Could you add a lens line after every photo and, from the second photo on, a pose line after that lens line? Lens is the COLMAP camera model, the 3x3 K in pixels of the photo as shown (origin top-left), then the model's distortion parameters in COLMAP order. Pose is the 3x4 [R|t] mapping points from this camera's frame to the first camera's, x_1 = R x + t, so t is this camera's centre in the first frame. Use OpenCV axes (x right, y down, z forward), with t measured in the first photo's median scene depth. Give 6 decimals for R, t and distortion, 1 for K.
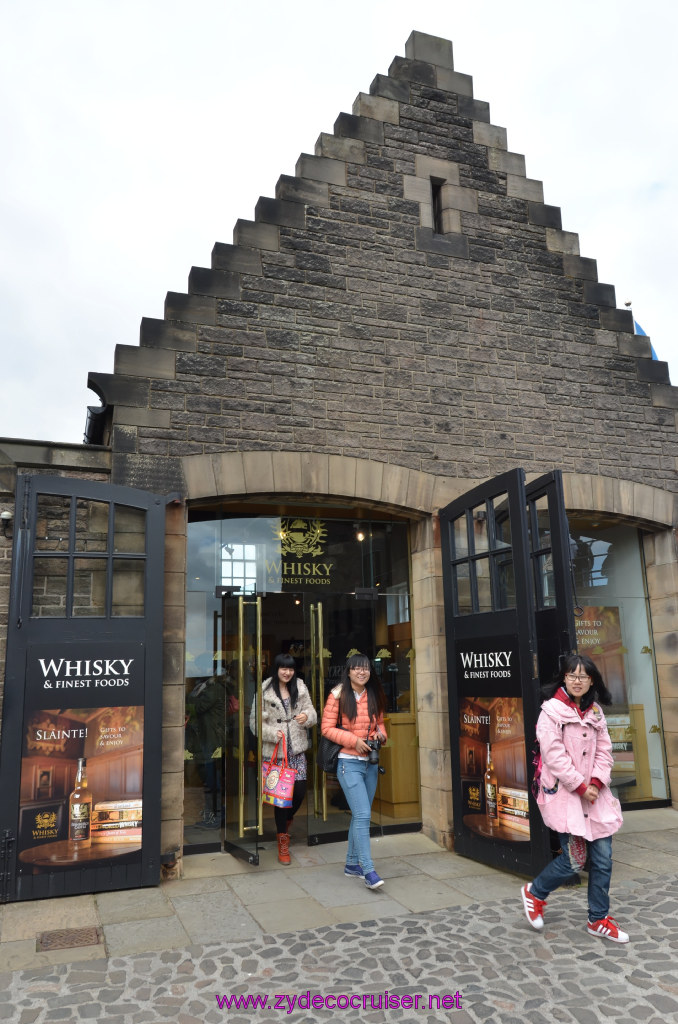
lens RADIAL K [[784.4, 0, 340.2], [0, 784.4, 514.6], [0, 0, 1]] dist [0.014715, 0.005163]
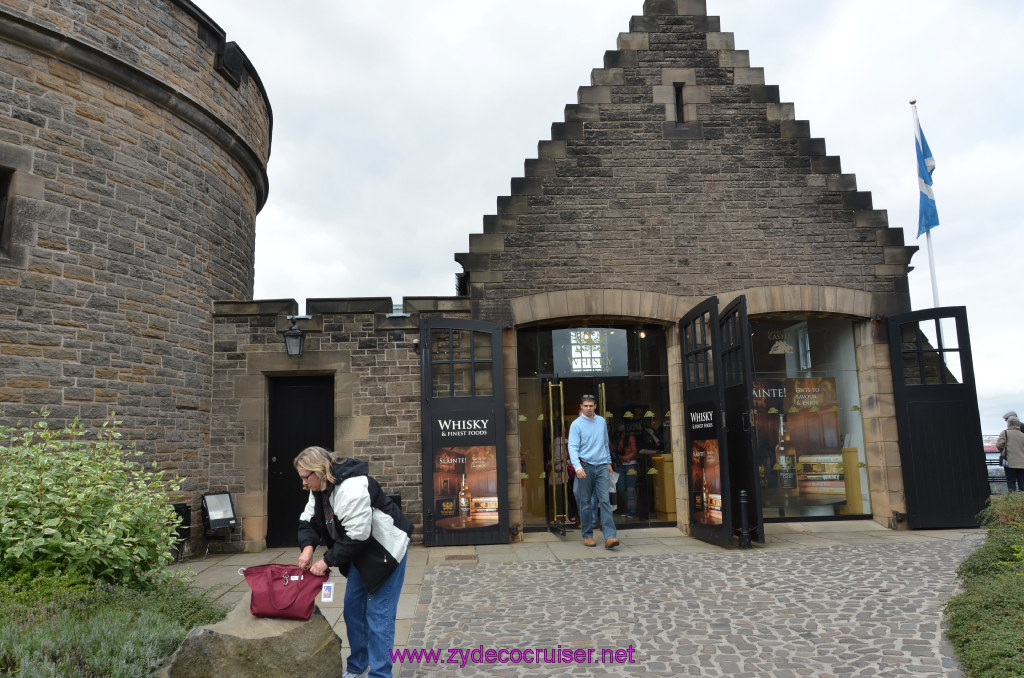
lens RADIAL K [[784.4, 0, 511.5], [0, 784.4, 337.5], [0, 0, 1]] dist [0.014715, 0.005163]
pose [[0.954268, -0.048338, -0.295018, 0.258963], [0.068142, 0.996034, 0.057216, -0.079041], [0.291082, -0.074702, 0.953777, -0.533847]]
